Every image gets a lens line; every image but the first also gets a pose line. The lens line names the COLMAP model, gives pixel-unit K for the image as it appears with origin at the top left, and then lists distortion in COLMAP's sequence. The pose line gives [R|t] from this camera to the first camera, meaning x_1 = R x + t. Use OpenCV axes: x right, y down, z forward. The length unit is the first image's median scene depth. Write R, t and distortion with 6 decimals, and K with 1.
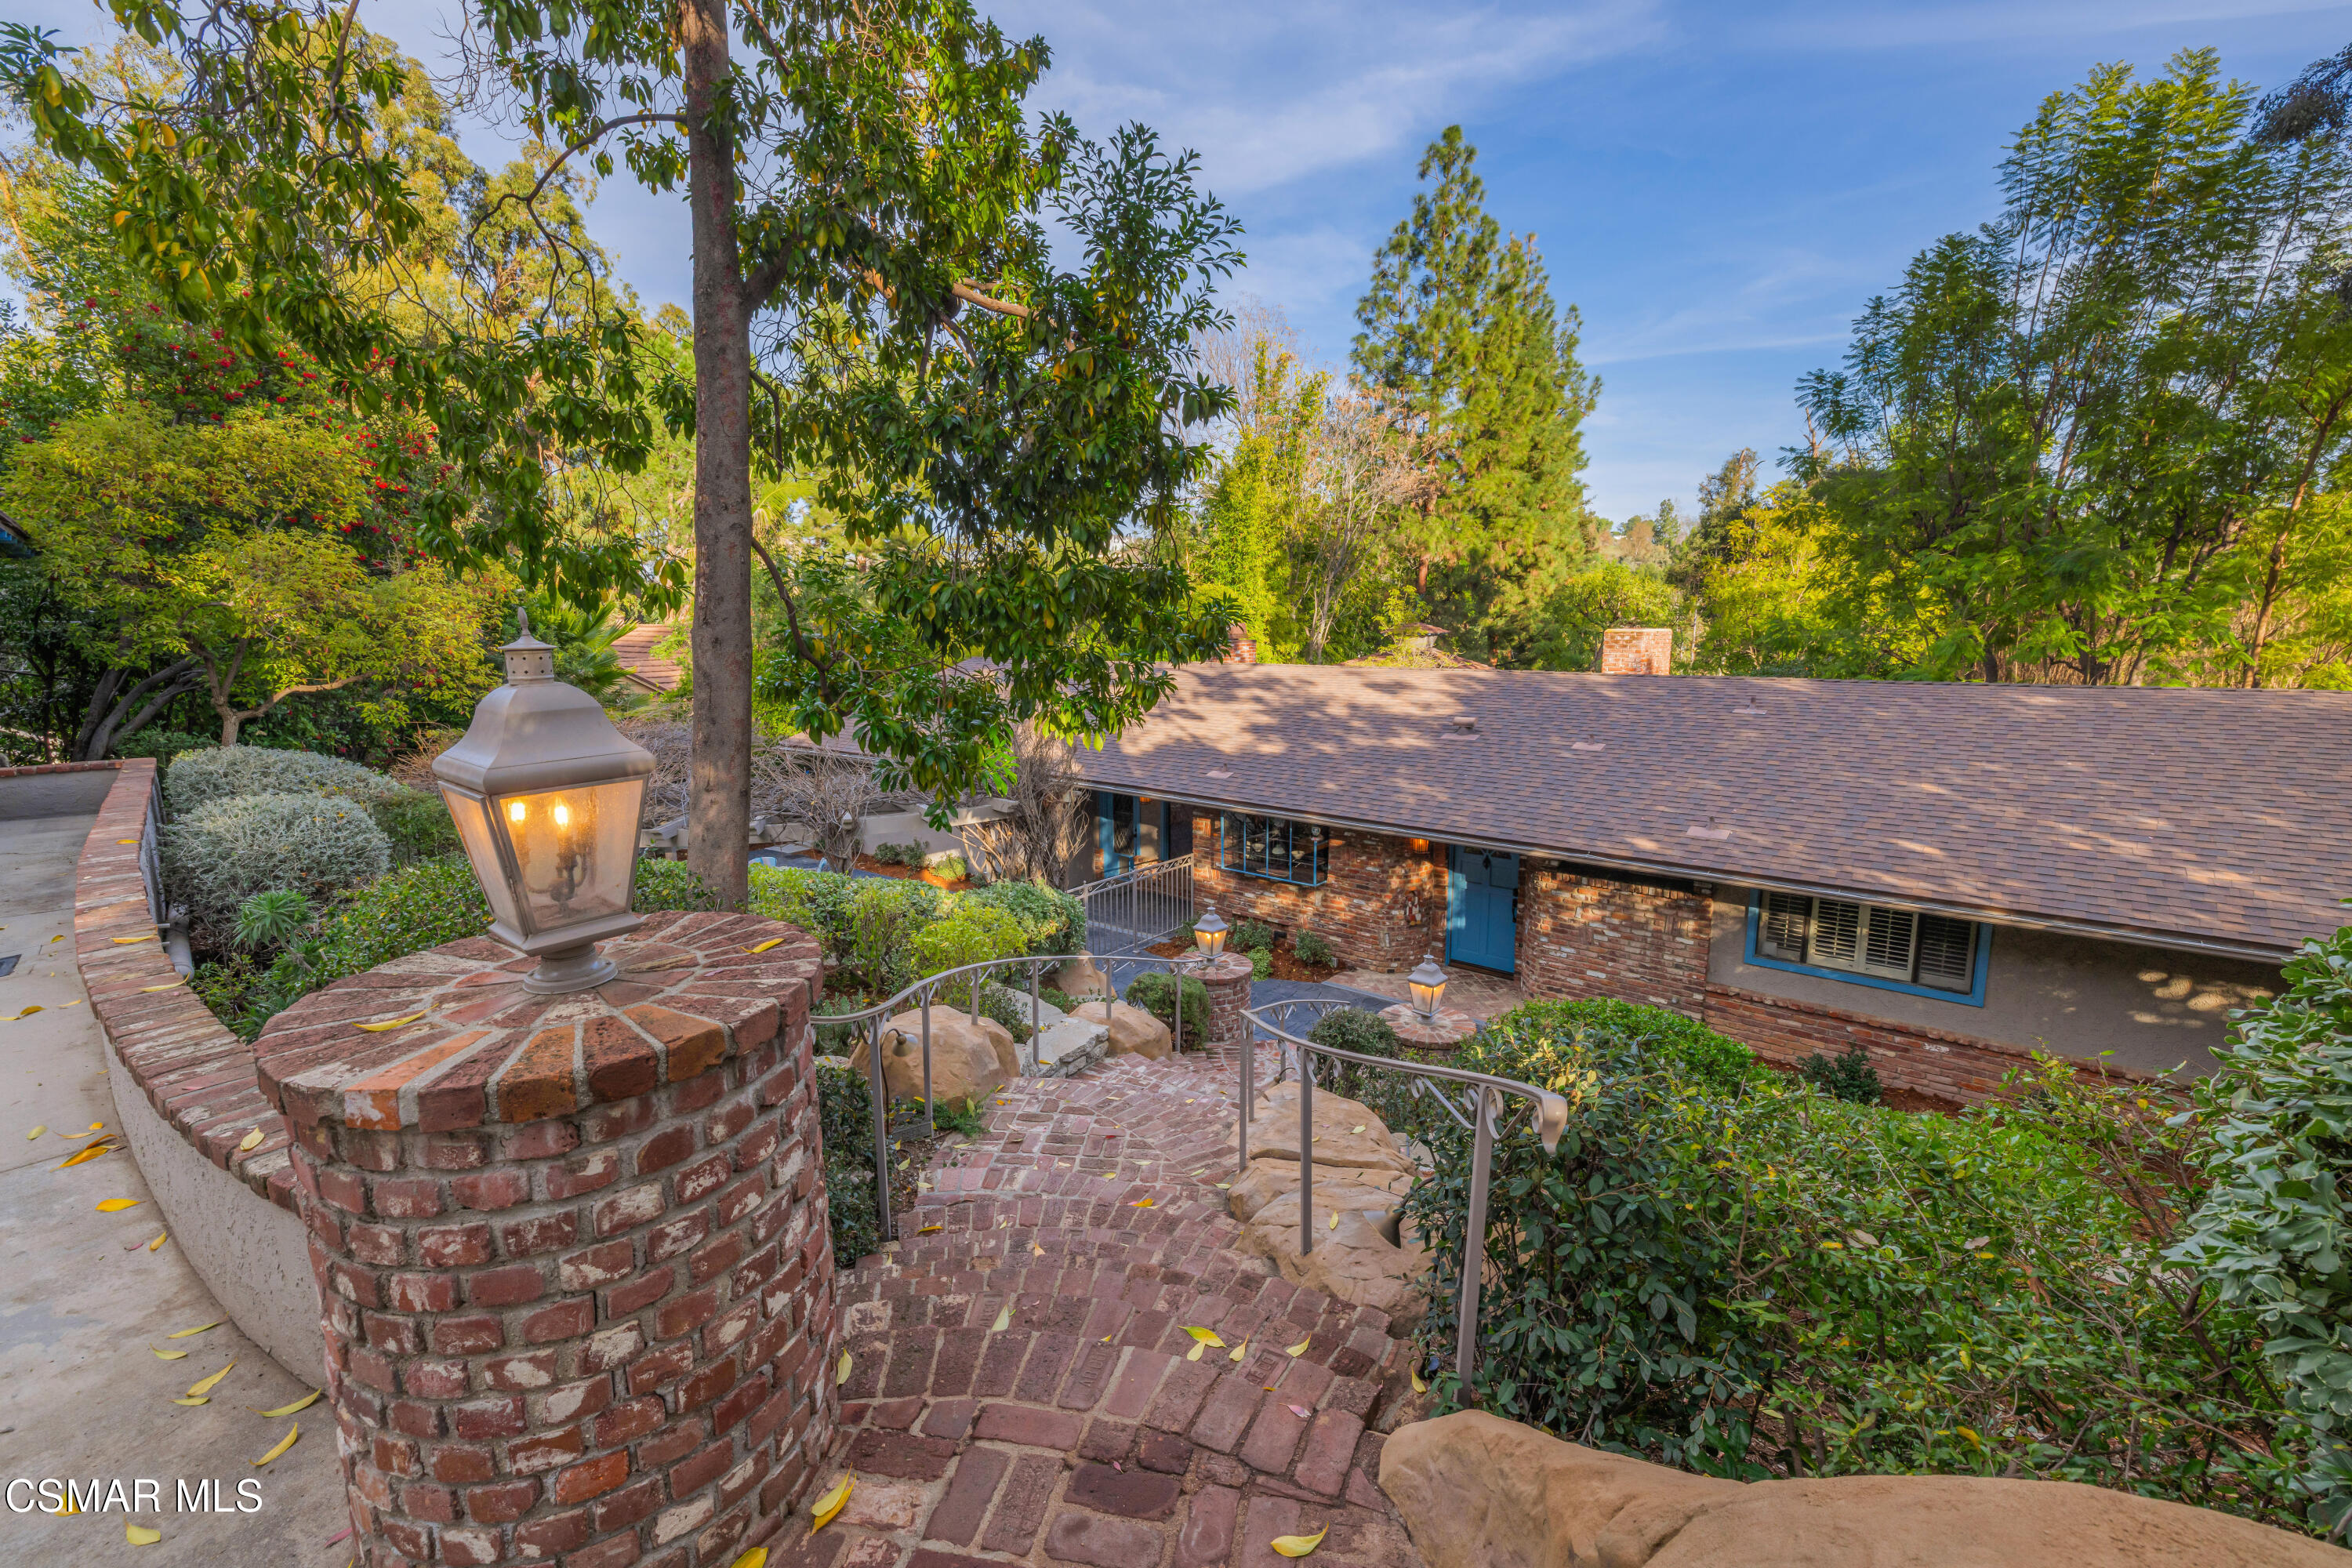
lens RADIAL K [[995.7, 0, 1170.8], [0, 995.7, 782.0], [0, 0, 1]] dist [0.001908, 0.000216]
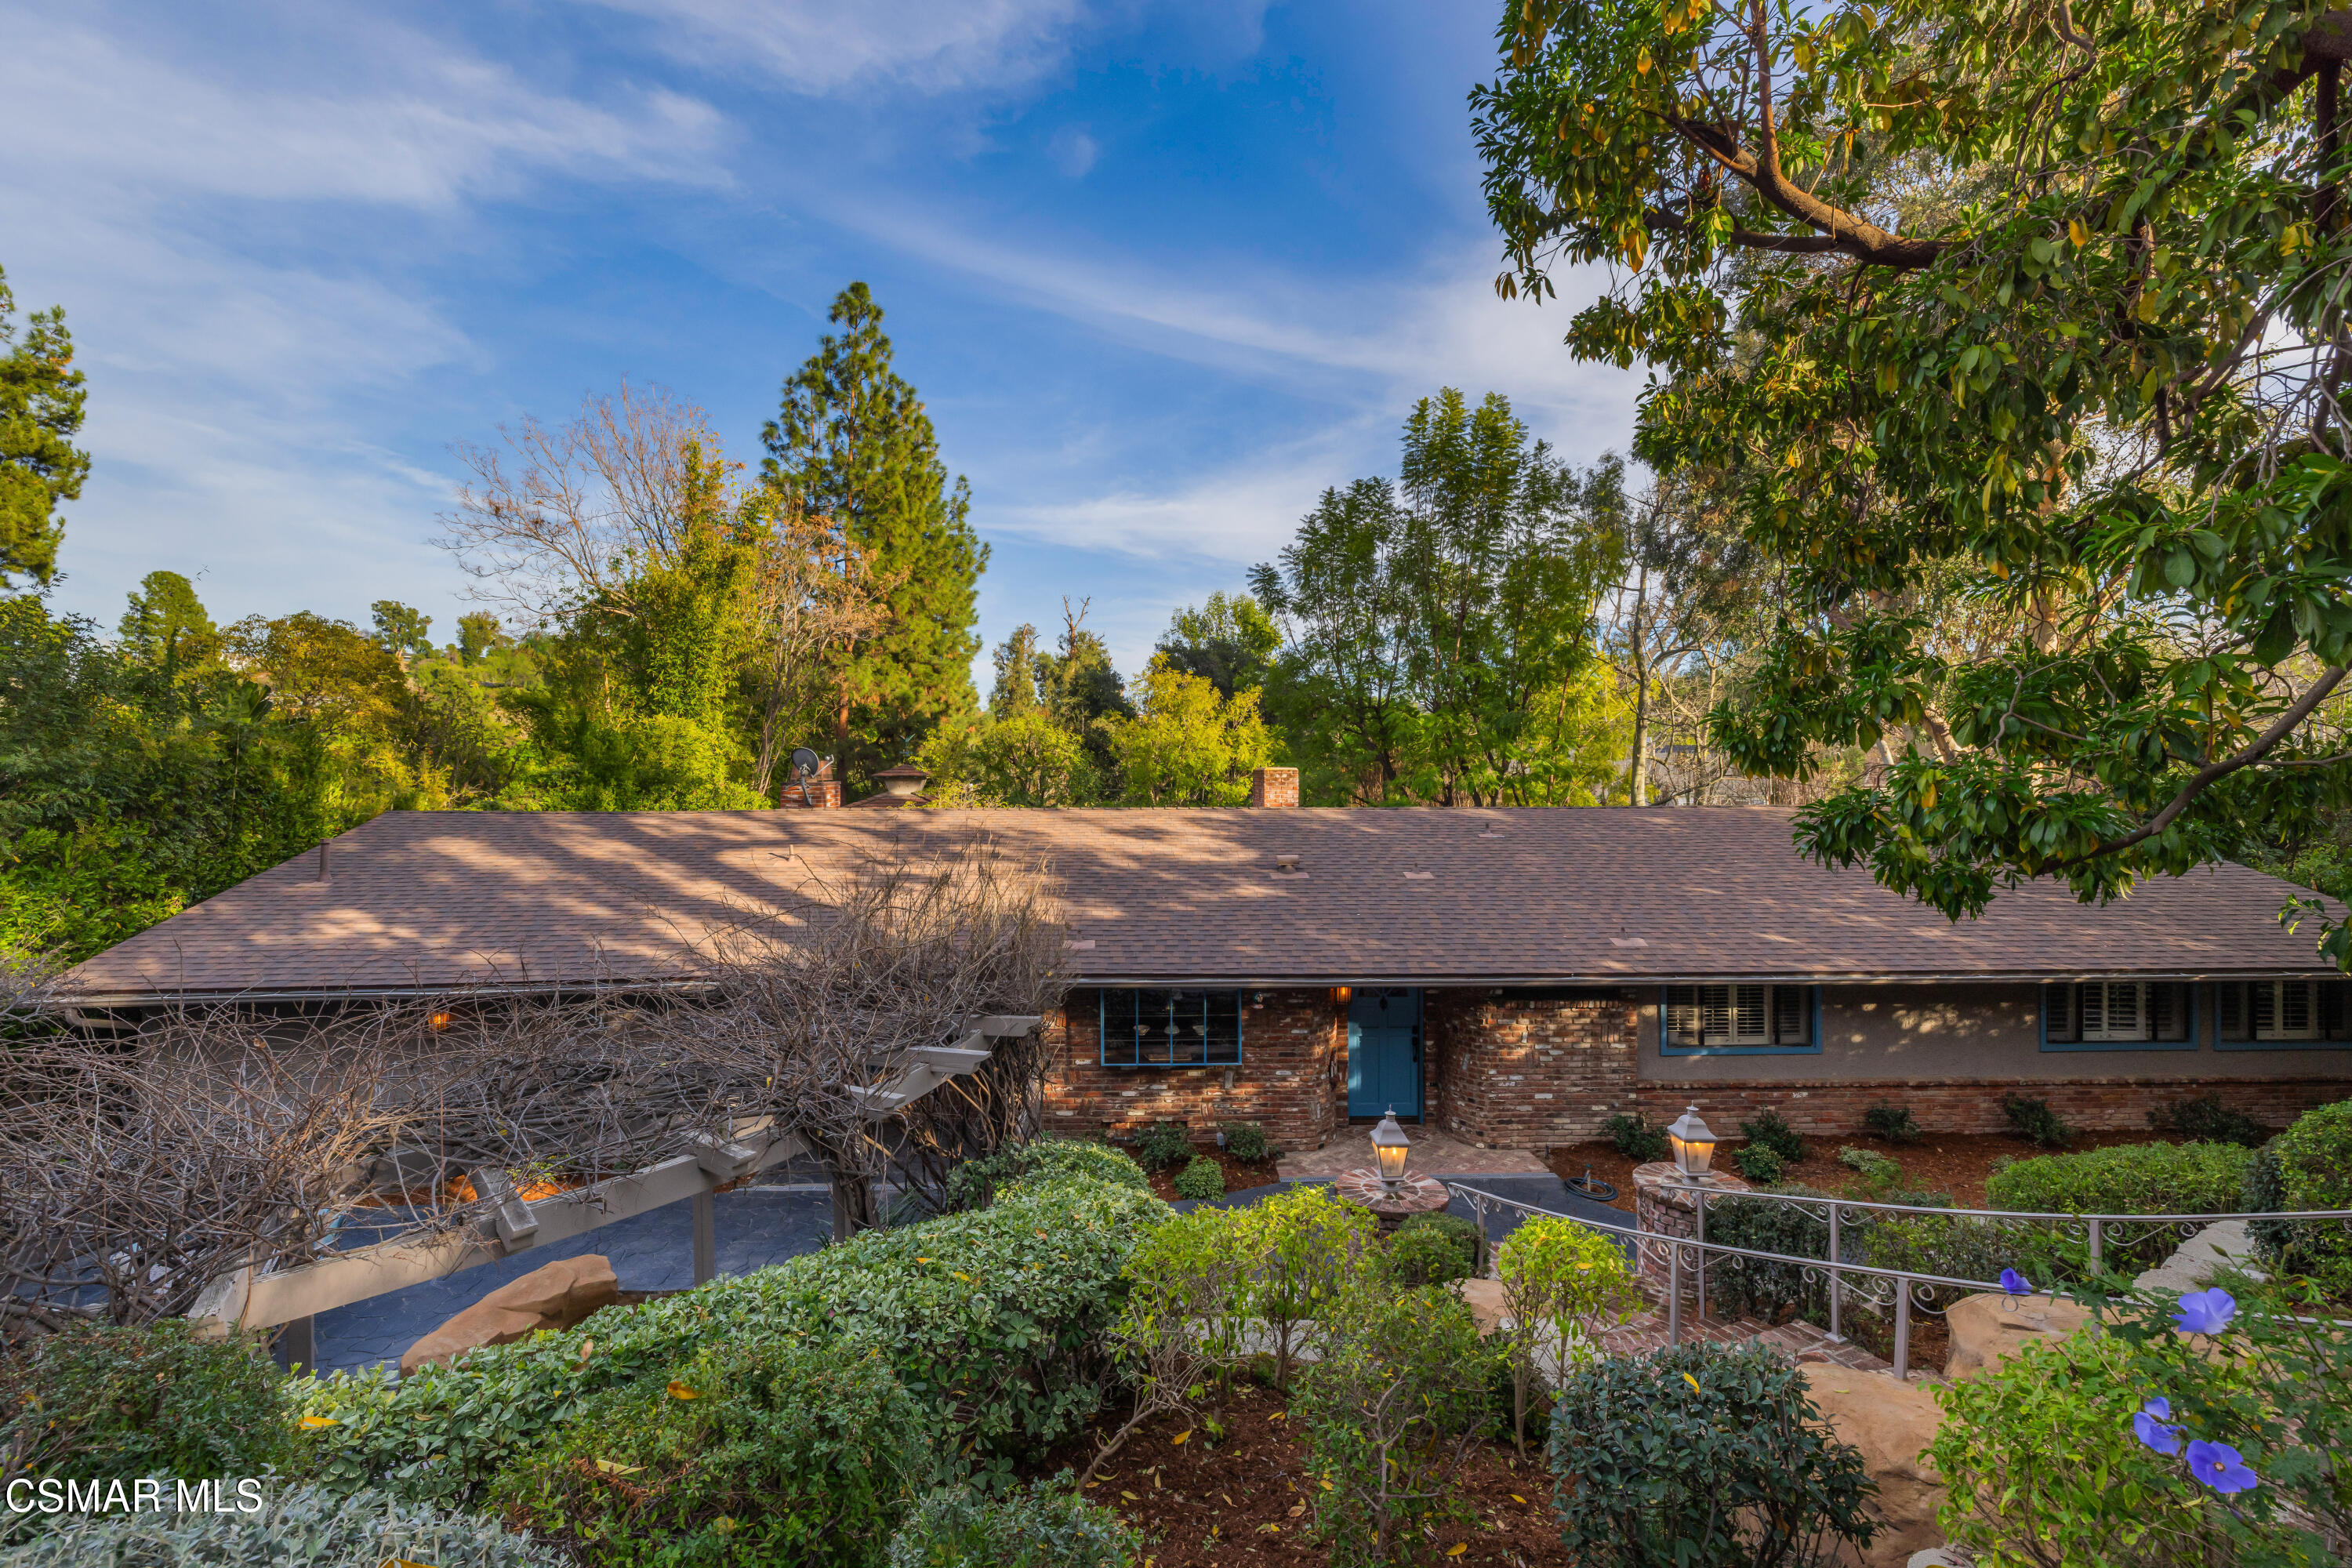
lens RADIAL K [[985.2, 0, 1167.3], [0, 985.2, 782.9], [0, 0, 1]] dist [0.003220, 0.000243]
pose [[0.748848, -0.005764, 0.662717, -0.149139], [0.103289, 0.988758, -0.108114, -0.015344], [-0.654644, 0.149412, 0.741025, 0.129578]]
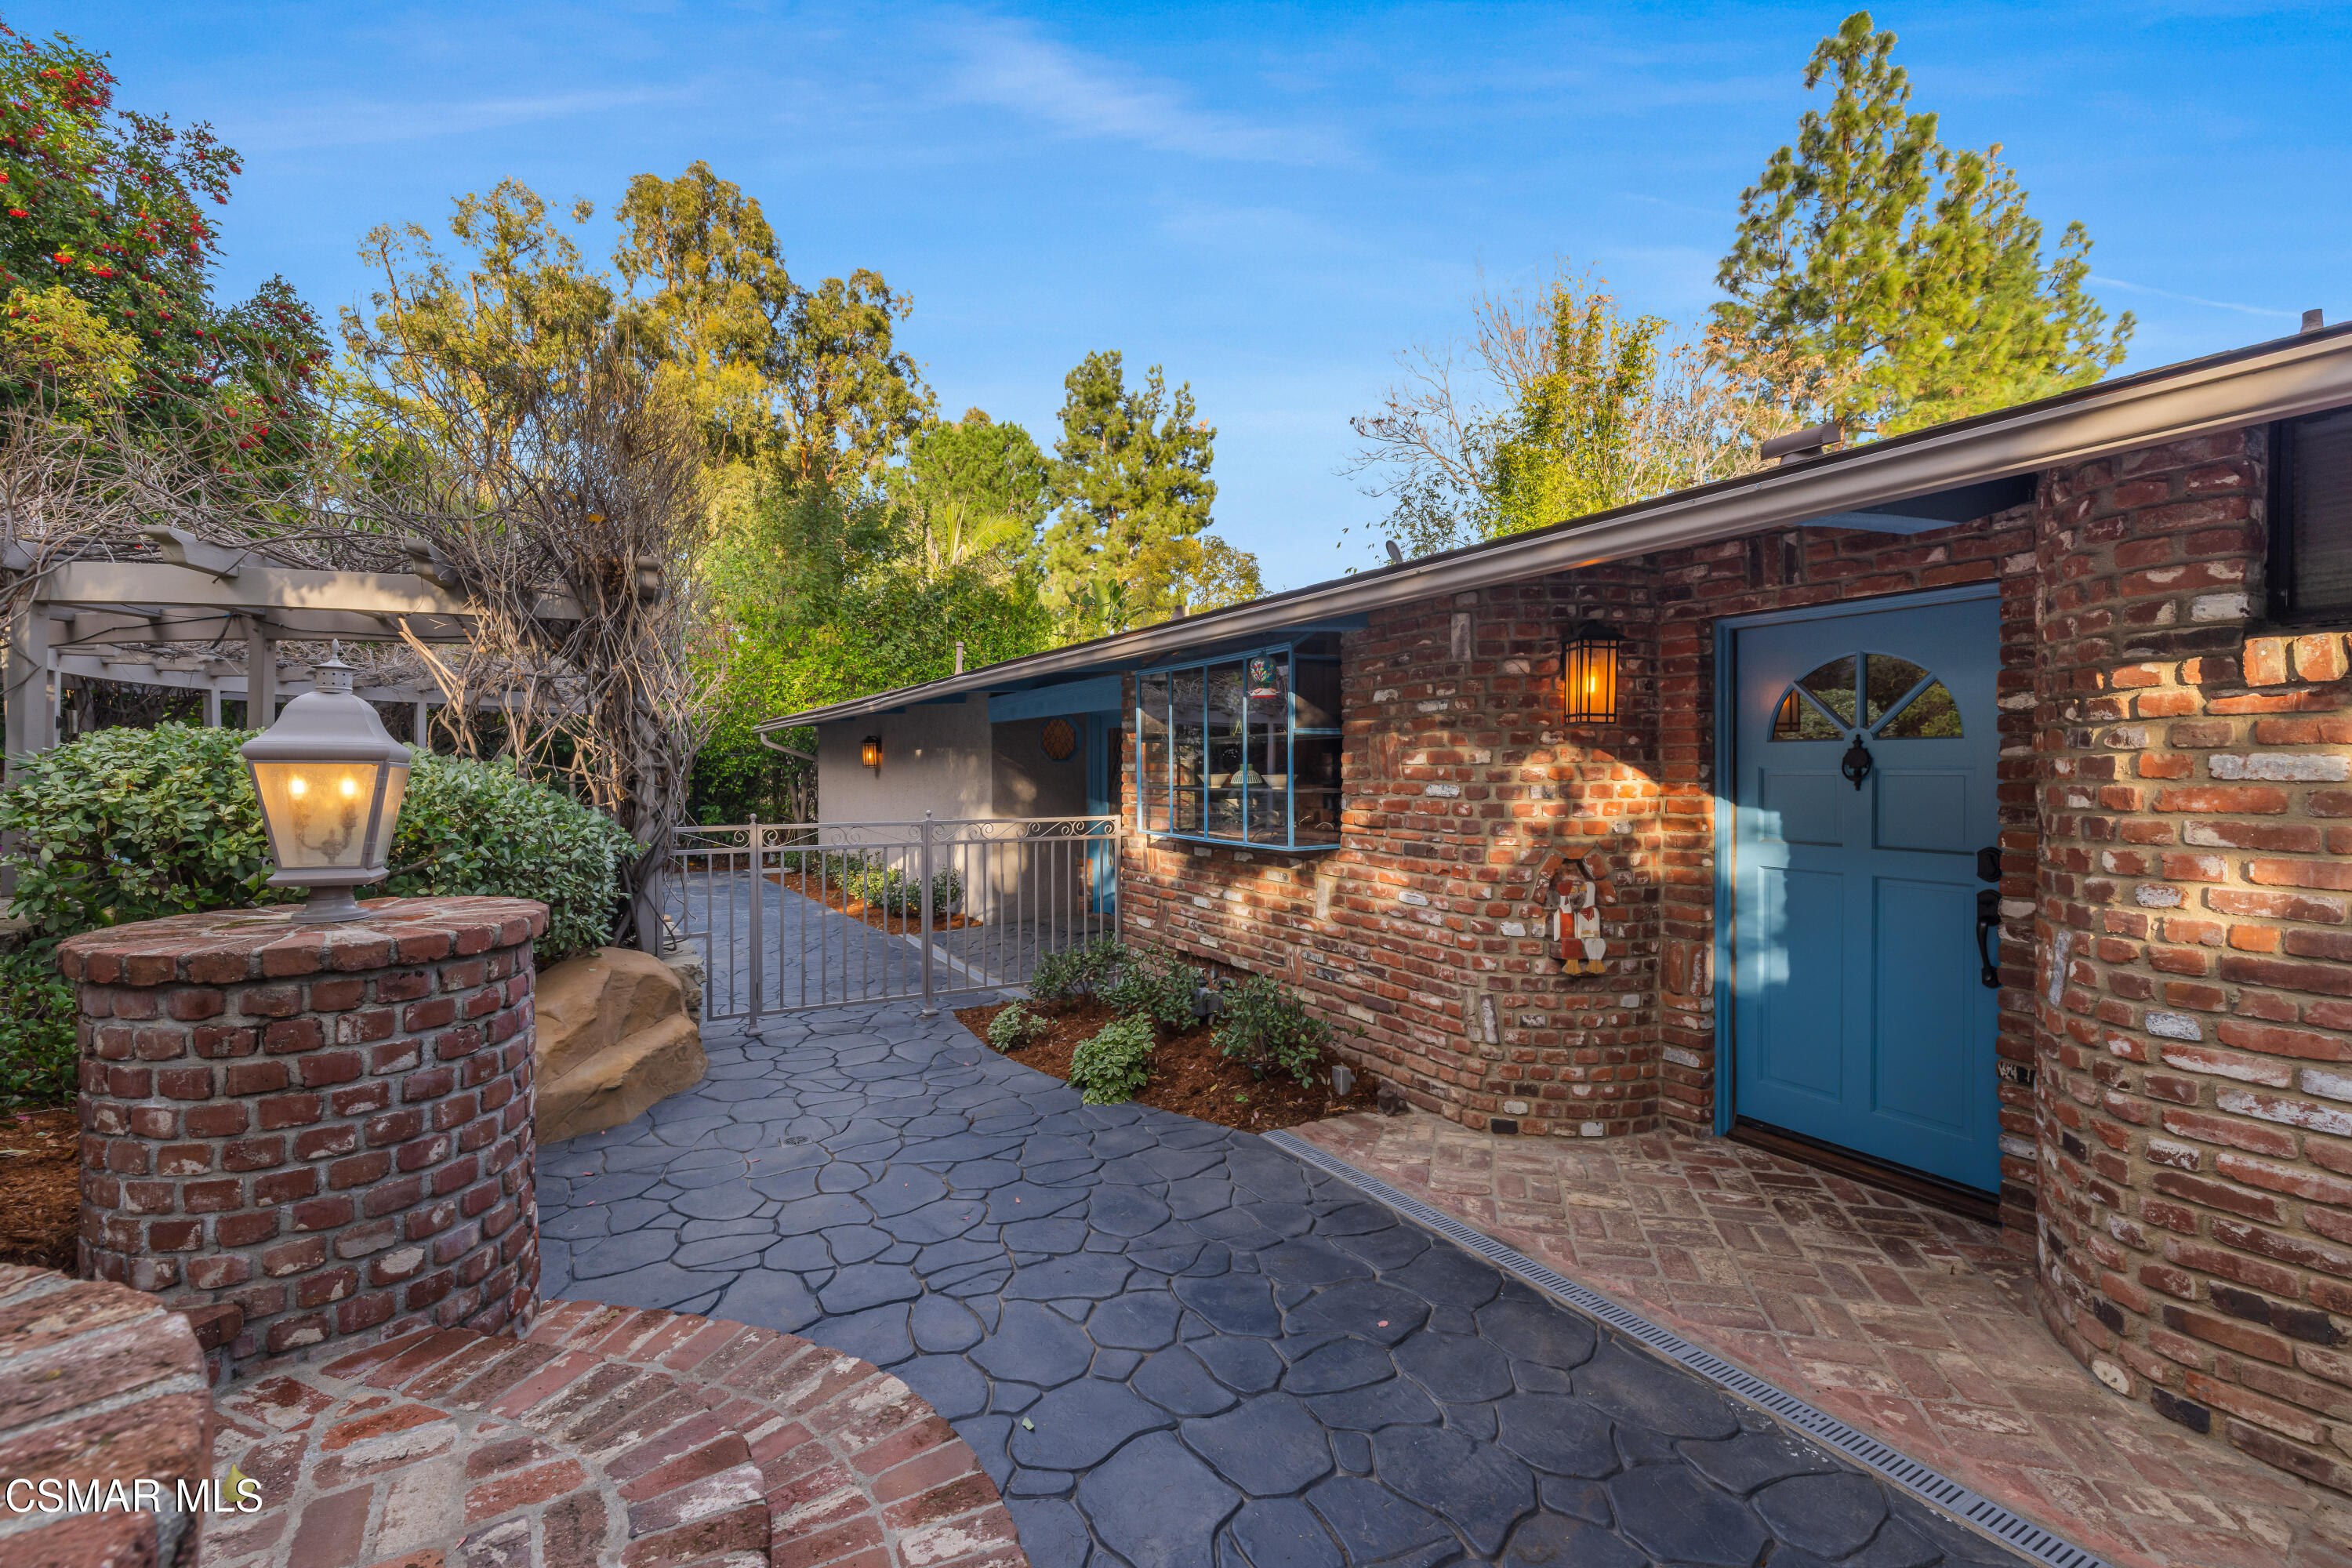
lens RADIAL K [[995.7, 0, 1170.8], [0, 995.7, 782.0], [0, 0, 1]] dist [0.001908, 0.000216]
pose [[0.933609, 0.007666, -0.358210, 0.076456], [-0.061386, 0.988411, -0.138838, 0.043853], [0.352995, 0.151609, 0.923260, 0.217900]]
